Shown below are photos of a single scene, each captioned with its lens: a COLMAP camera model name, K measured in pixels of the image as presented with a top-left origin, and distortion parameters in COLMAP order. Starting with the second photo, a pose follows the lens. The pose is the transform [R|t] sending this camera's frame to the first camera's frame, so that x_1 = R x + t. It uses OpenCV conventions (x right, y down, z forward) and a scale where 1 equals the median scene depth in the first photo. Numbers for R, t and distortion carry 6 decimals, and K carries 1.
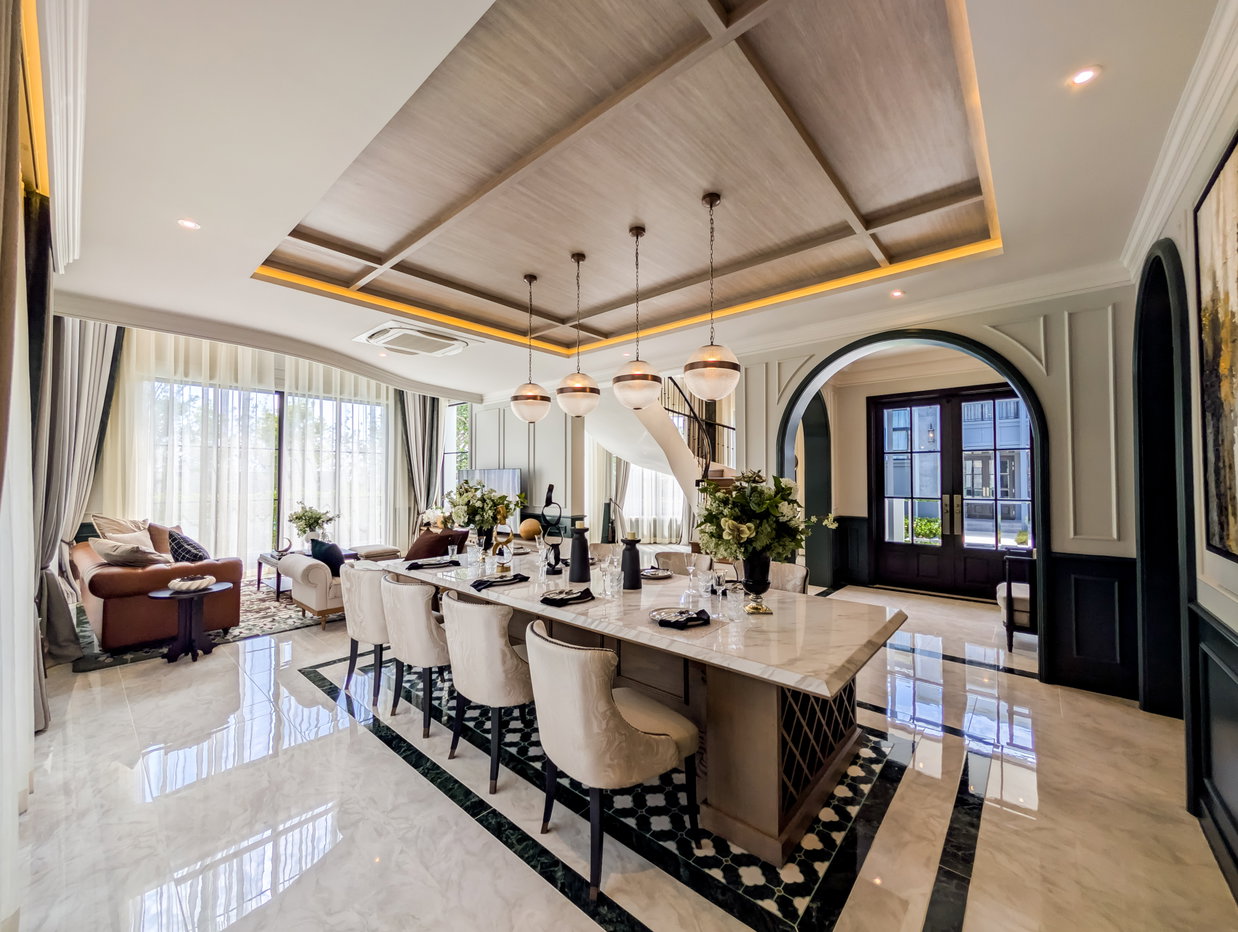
lens RADIAL K [[486.9, 0, 619.0], [0, 486.9, 466.0], [0, 0, 1]] dist [0.003705, 0.000492]
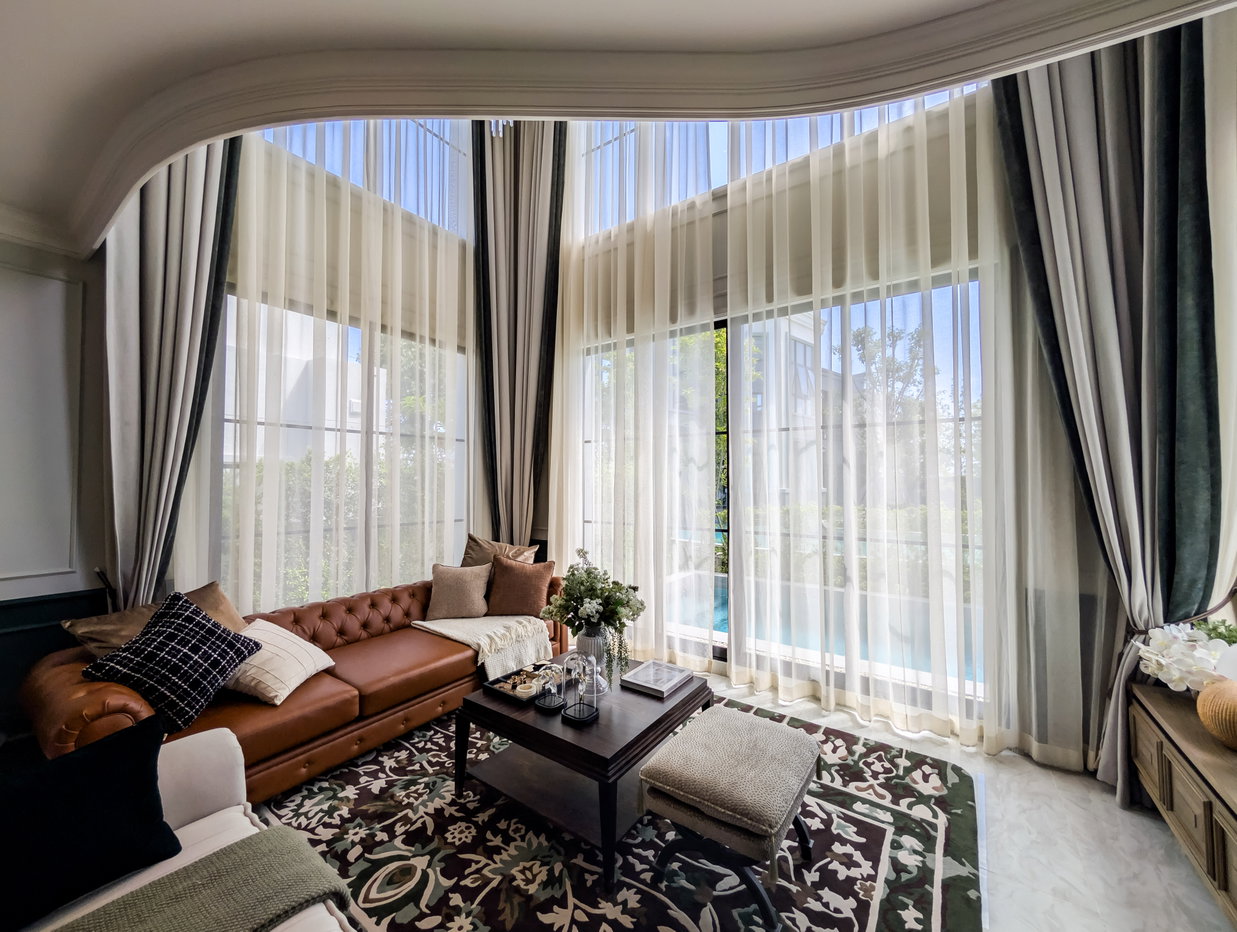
lens RADIAL K [[474.8, 0, 618.5], [0, 474.8, 466.0], [0, 0, 1]] dist [0.009673, -0.000047]
pose [[0.102670, -0.026251, -0.994369, -0.249270], [0.022816, 0.999451, -0.024030, 0.010606], [0.994454, -0.020220, 0.103213, 0.987383]]
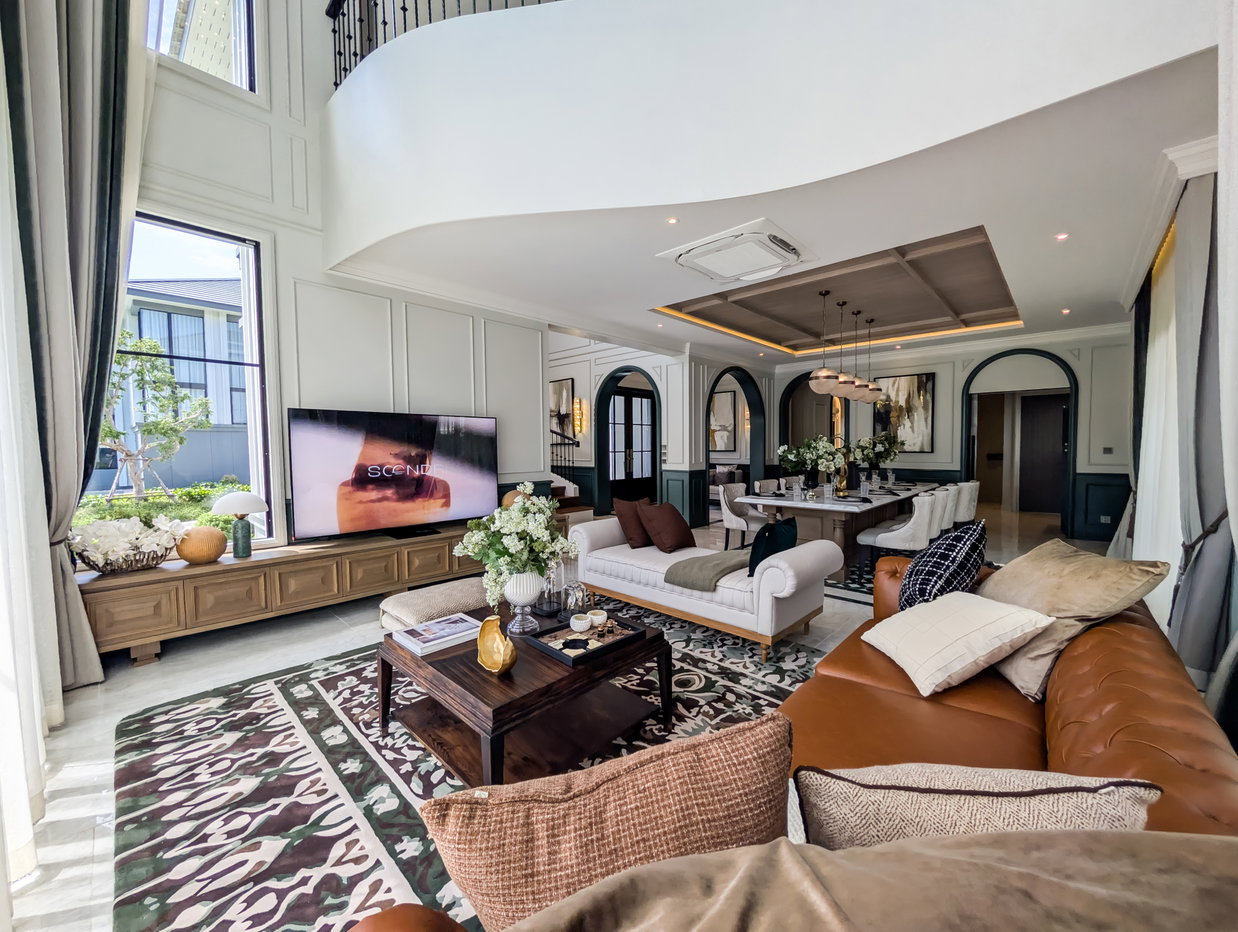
lens RADIAL K [[475.2, 0, 619.0], [0, 475.2, 466.0], [0, 0, 1]] dist [0.009673, -0.000047]
pose [[0.036621, -0.041058, 0.998485, -0.963829], [-0.020574, 0.998913, 0.041830, 0.046694], [-0.999117, -0.022075, 0.035736, 0.926111]]
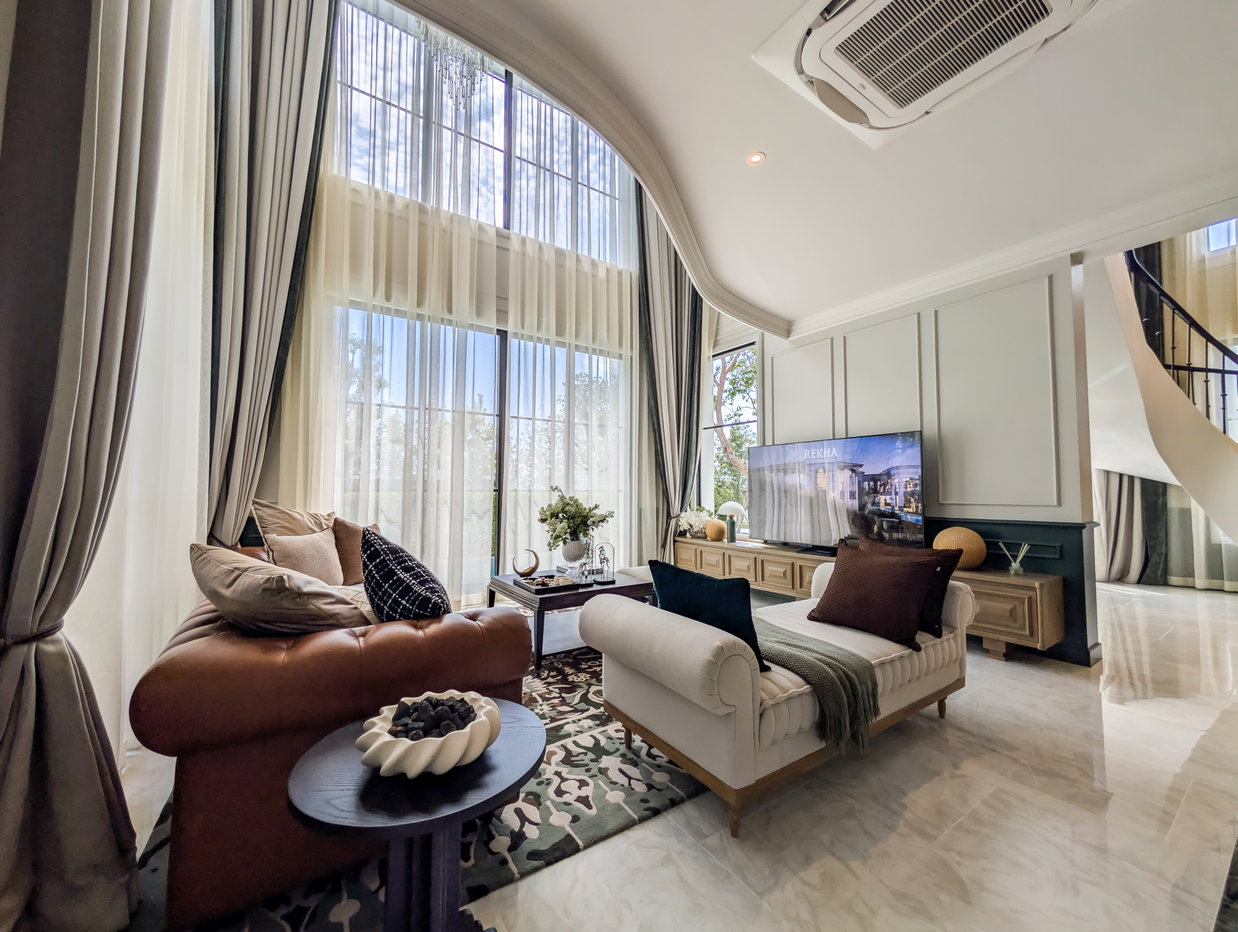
lens RADIAL K [[475.2, 0, 619.0], [0, 475.2, 466.0], [0, 0, 1]] dist [0.009673, -0.000047]
pose [[0.967985, -0.009092, -0.250844, -0.440052], [0.001774, 0.999567, -0.029385, 0.064486], [0.251003, 0.027999, 0.967581, 0.478248]]
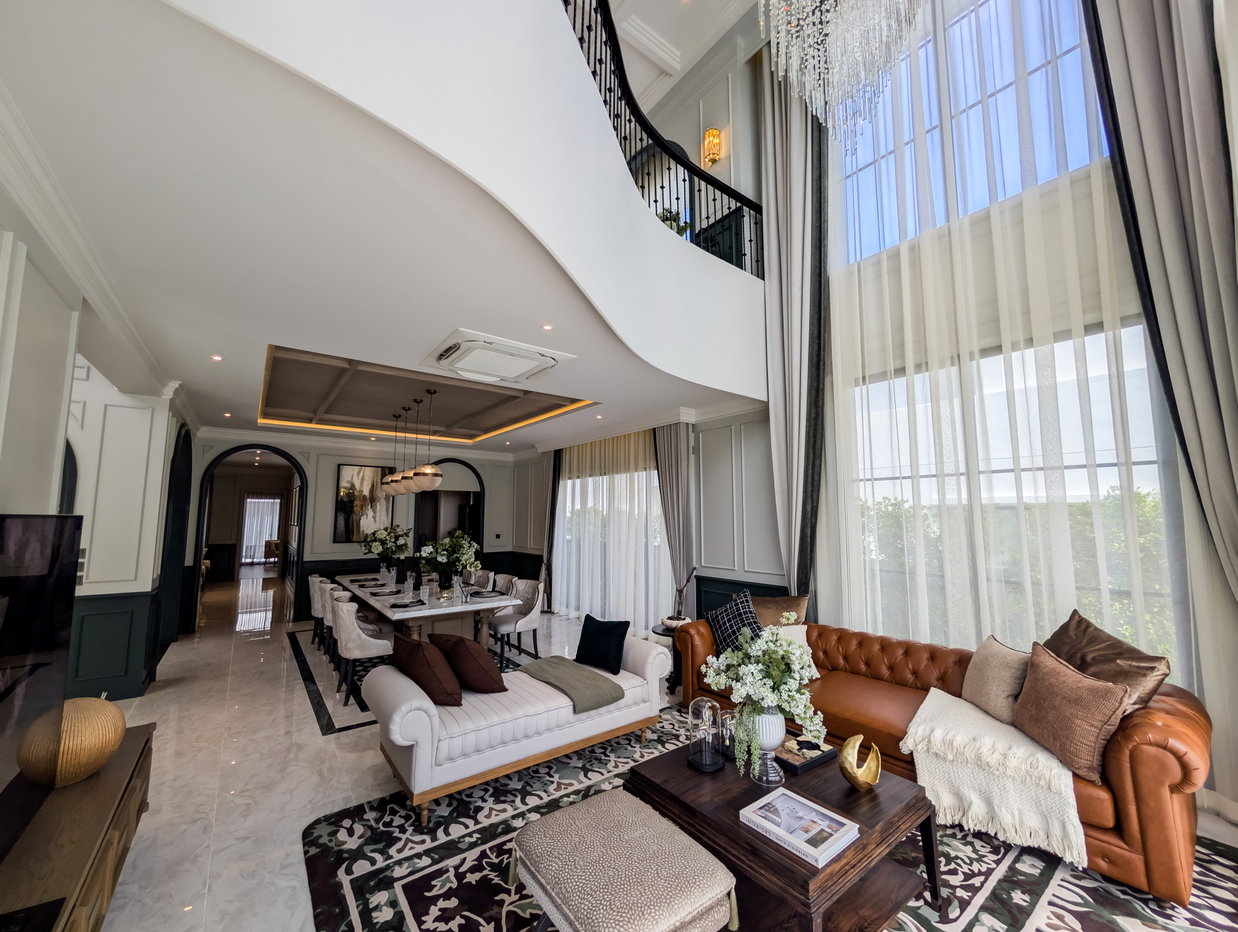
lens RADIAL K [[486.9, 0, 619.0], [0, 486.9, 466.0], [0, 0, 1]] dist [0.003705, 0.000492]
pose [[-0.981275, 0.019561, 0.191618, -0.601130], [-0.005386, 0.991654, -0.128813, 0.012477], [-0.192539, -0.127433, -0.972980, 1.369976]]
